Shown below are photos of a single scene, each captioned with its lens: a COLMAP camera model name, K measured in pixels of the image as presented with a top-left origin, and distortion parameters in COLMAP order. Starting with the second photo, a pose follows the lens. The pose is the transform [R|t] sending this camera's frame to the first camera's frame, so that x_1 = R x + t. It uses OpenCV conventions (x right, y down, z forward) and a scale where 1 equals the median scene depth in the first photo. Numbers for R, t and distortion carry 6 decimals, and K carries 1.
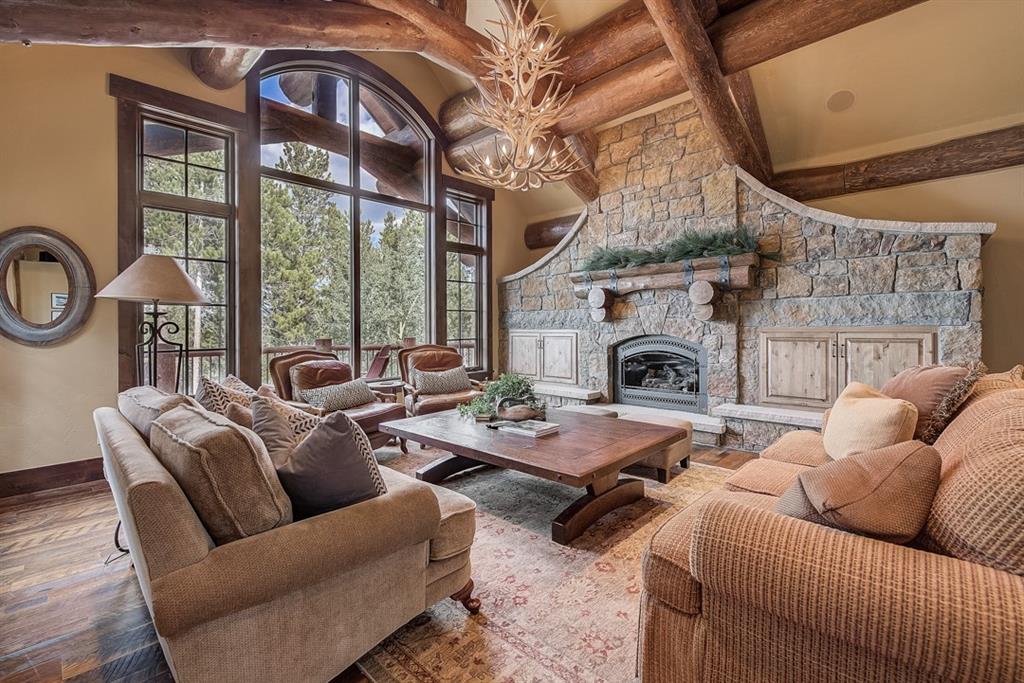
lens RADIAL K [[442.7, 0, 511.2], [0, 442.7, 336.7], [0, 0, 1]] dist [0.000777, -0.000818]
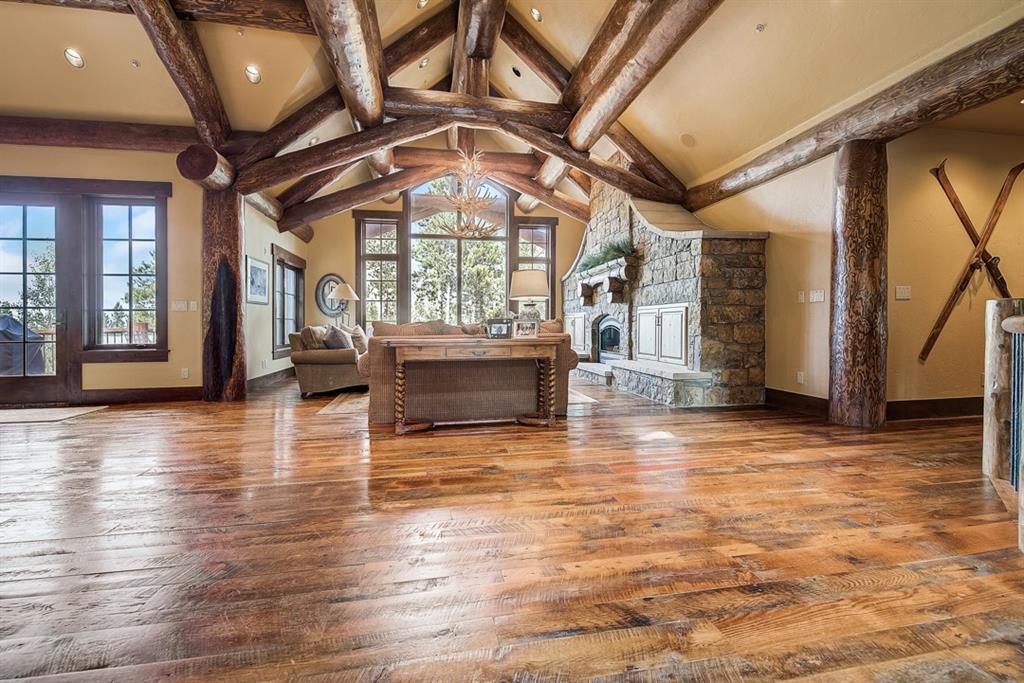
lens RADIAL K [[442.7, 0, 514.4], [0, 442.7, 334.1], [0, 0, 1]] dist [0.000777, -0.000818]
pose [[0.814731, 0.018758, -0.579535, 1.049823], [-0.016174, 0.999823, 0.009624, 0.061358], [0.579613, 0.001532, 0.814891, -0.415803]]
